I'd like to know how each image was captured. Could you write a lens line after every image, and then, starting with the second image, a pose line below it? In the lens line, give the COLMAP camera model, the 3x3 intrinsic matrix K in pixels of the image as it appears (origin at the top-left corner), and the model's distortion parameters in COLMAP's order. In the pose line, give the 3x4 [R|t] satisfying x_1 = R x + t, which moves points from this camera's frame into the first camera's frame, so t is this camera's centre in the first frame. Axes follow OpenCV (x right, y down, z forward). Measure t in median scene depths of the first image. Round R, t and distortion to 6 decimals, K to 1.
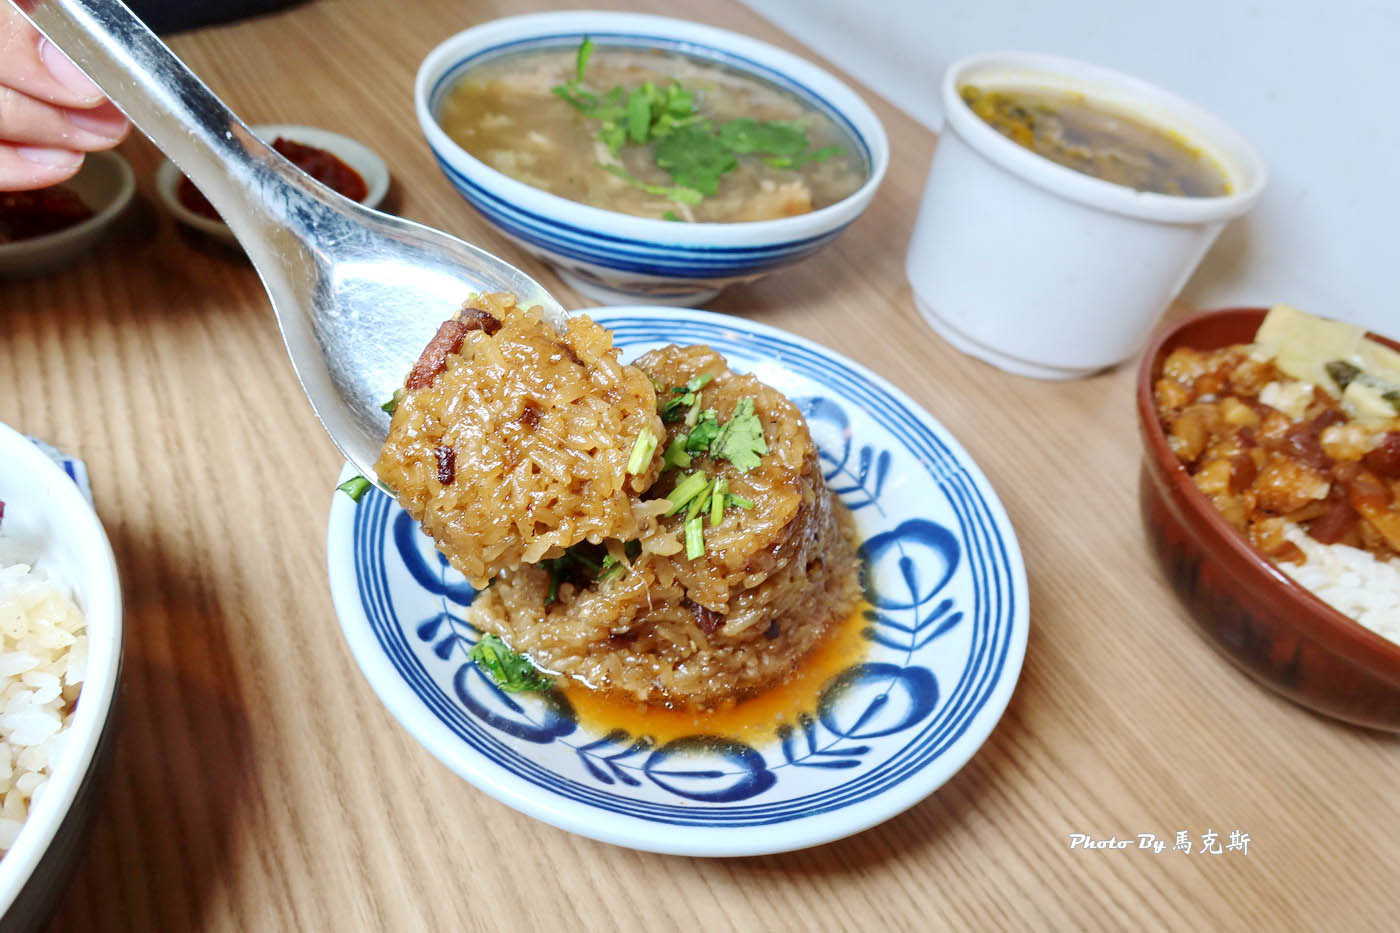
lens RADIAL K [[940.5, 0, 700.0], [0, 940.5, 466.5], [0, 0, 1]] dist [-0.019189, -0.000194]
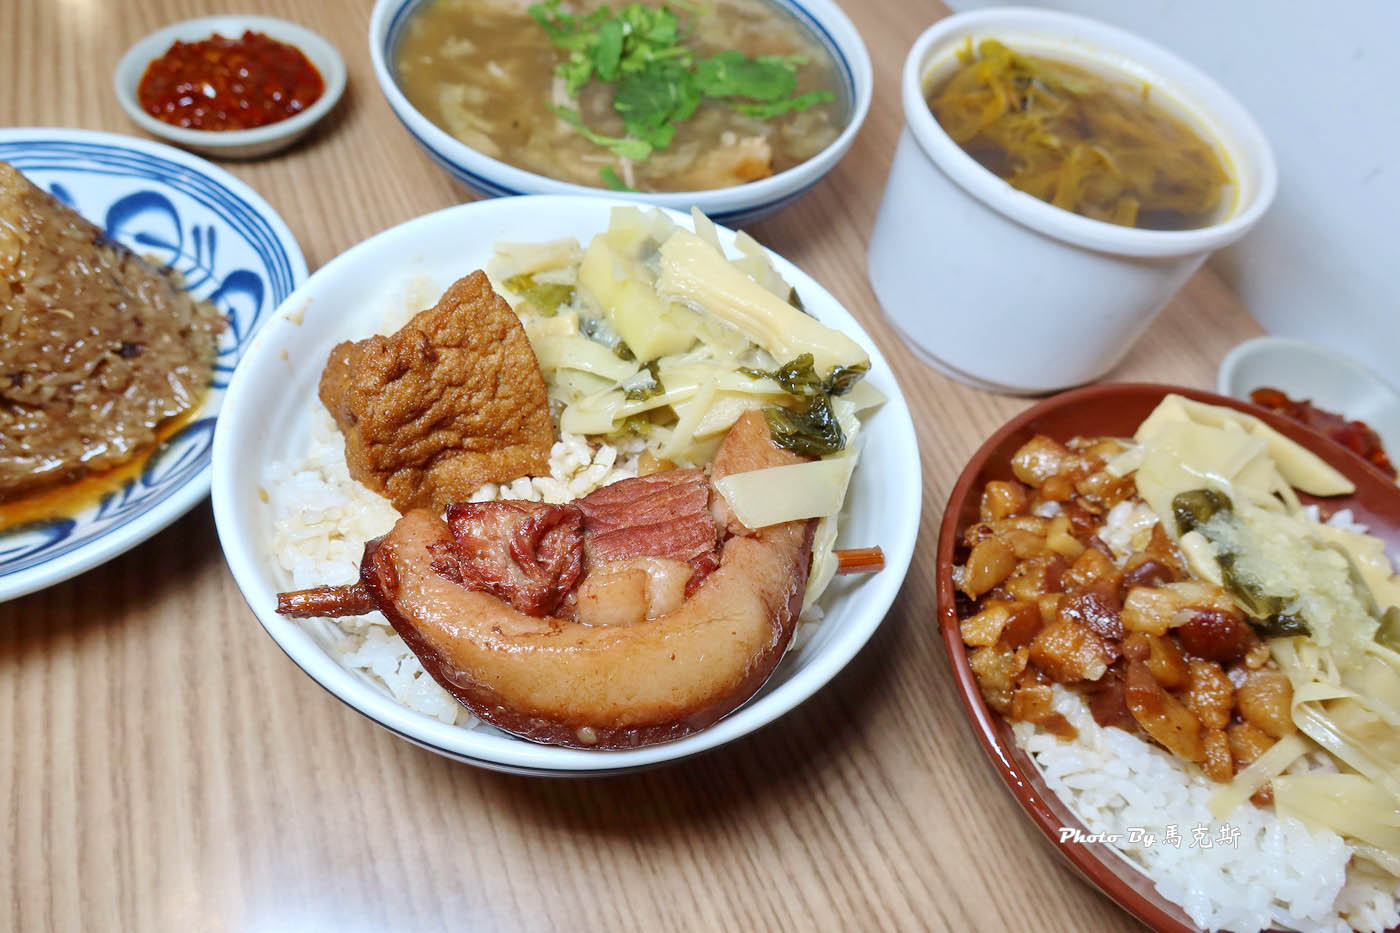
lens RADIAL K [[940.5, 0, 700.0], [0, 940.5, 466.5], [0, 0, 1]] dist [-0.019189, -0.000194]
pose [[0.986674, 0.118378, -0.111632, 0.189476], [-0.100154, 0.982554, 0.156704, -0.120903], [0.128234, -0.143436, 0.981317, 0.021535]]
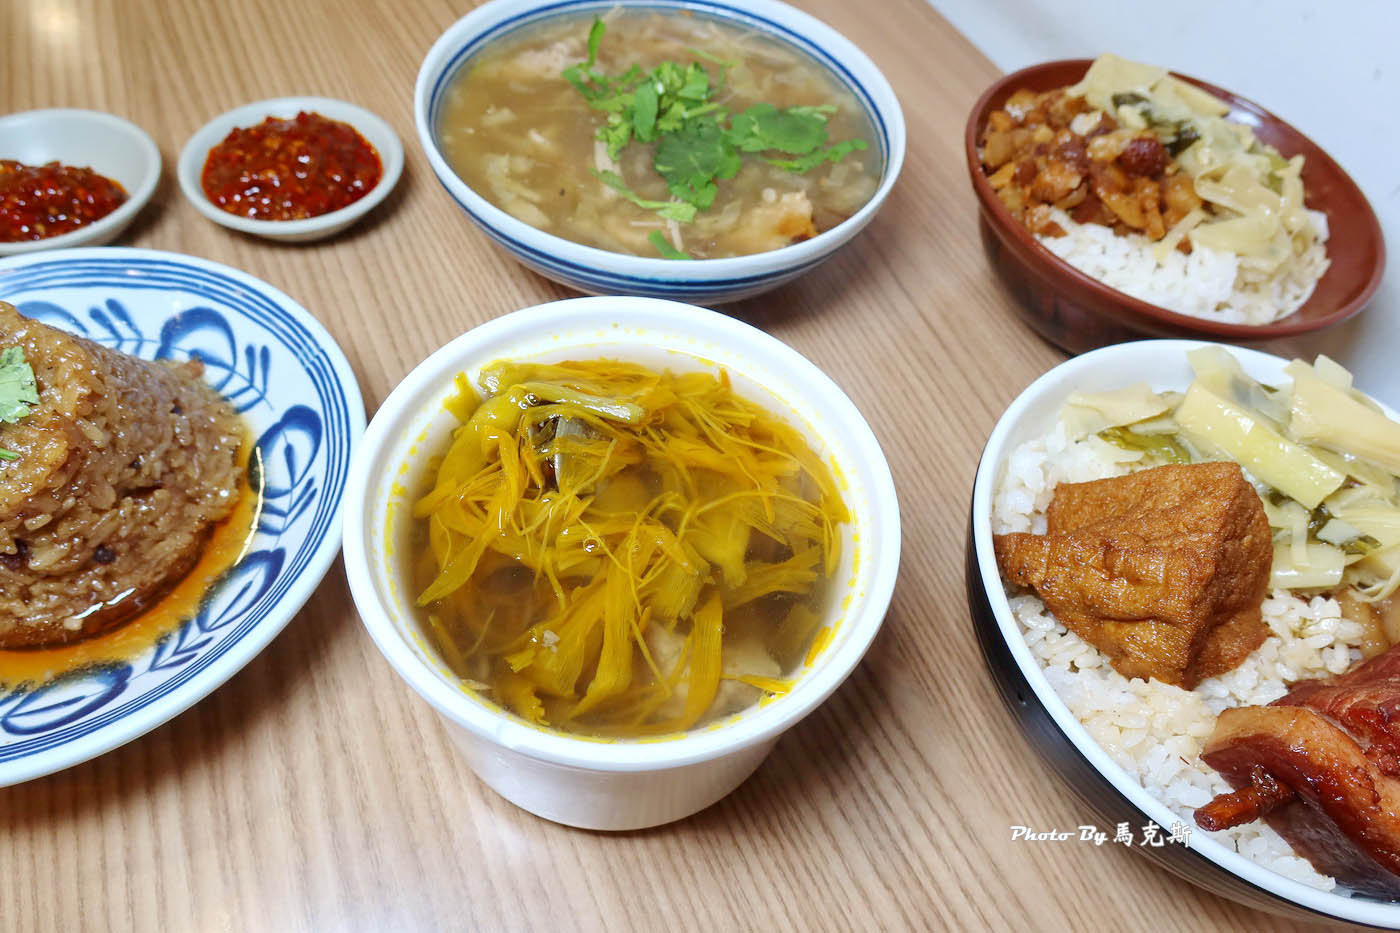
lens RADIAL K [[940.5, 0, 700.0], [0, 940.5, 466.5], [0, 0, 1]] dist [-0.019189, -0.000194]
pose [[0.991246, 0.071299, -0.111120, 0.129407], [-0.053507, 0.986372, 0.155585, -0.171232], [0.120698, -0.148277, 0.981553, 0.003050]]
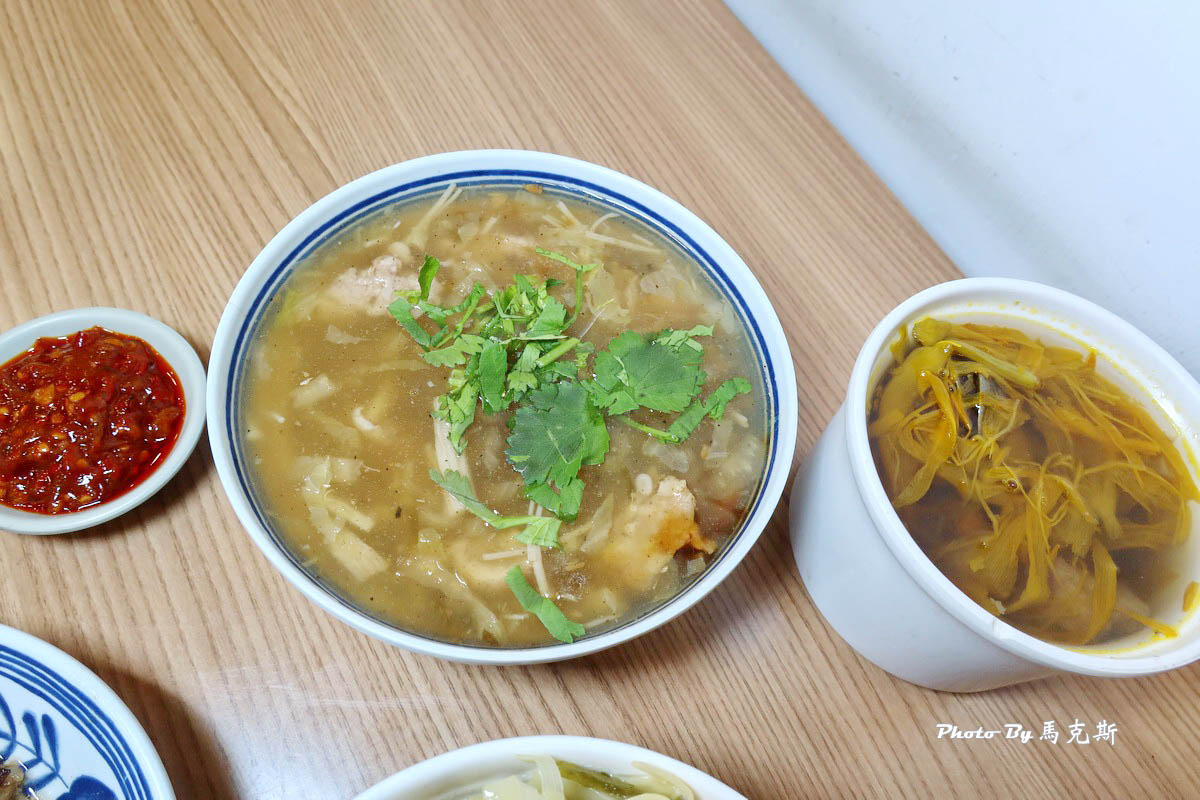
lens RADIAL K [[809.3, 0, 600.0], [0, 809.3, 400.0], [0, 0, 1]] dist [-0.016703, 0.000184]
pose [[0.998342, 0.043293, -0.037929, 0.057732], [-0.031276, 0.961231, 0.273965, -0.565517], [0.048319, -0.272324, 0.960991, 0.337356]]
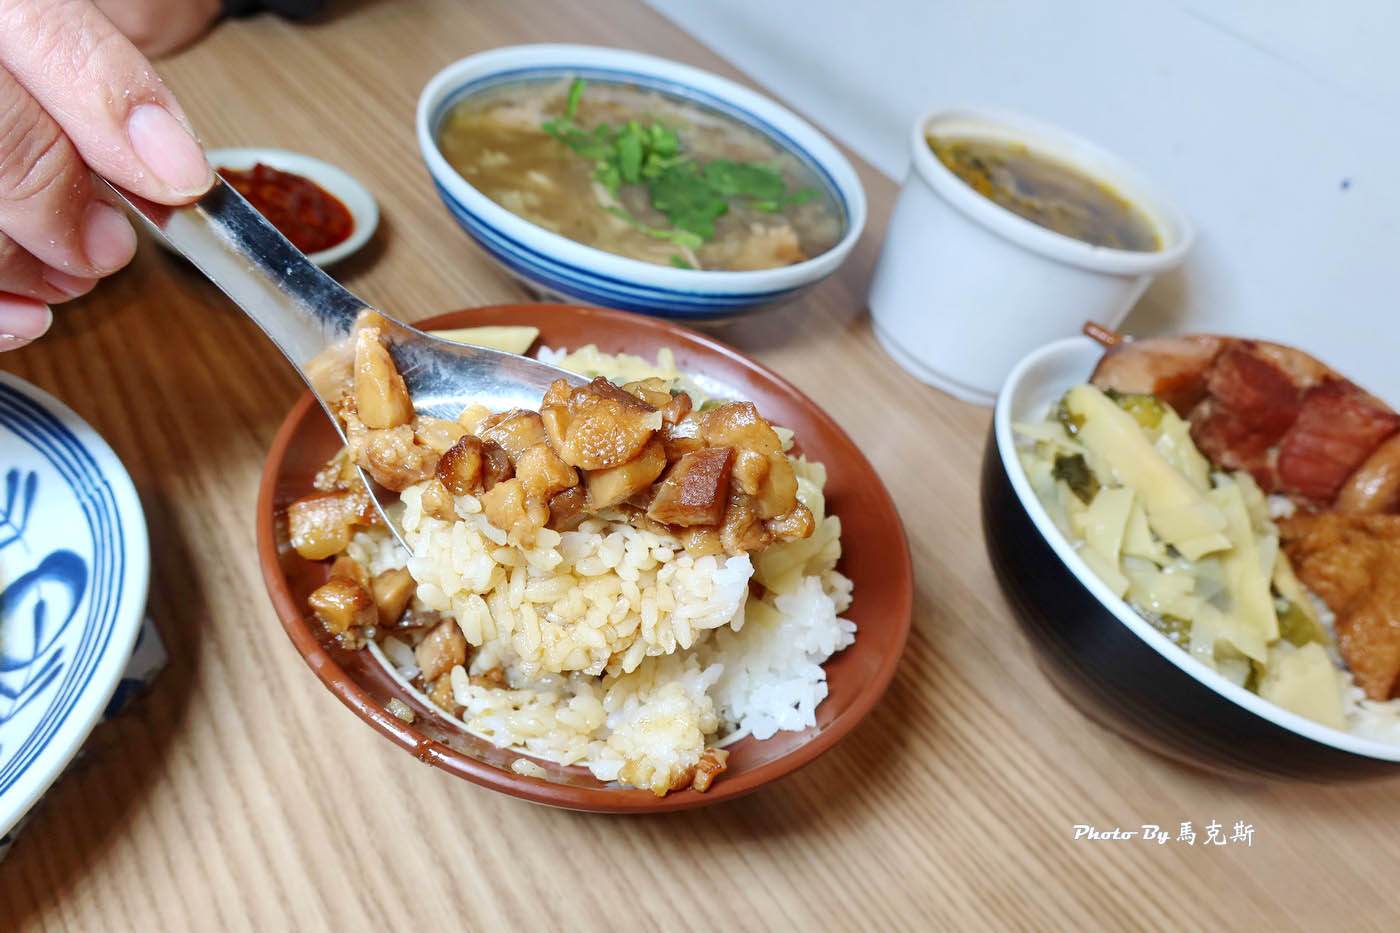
lens RADIAL K [[940.5, 0, 700.0], [0, 940.5, 466.5], [0, 0, 1]] dist [-0.019189, -0.000194]
pose [[0.990835, -0.009994, 0.134708, -0.138604], [0.008584, 0.999902, 0.011049, -0.043669], [-0.134805, -0.009792, 0.990824, -0.044566]]
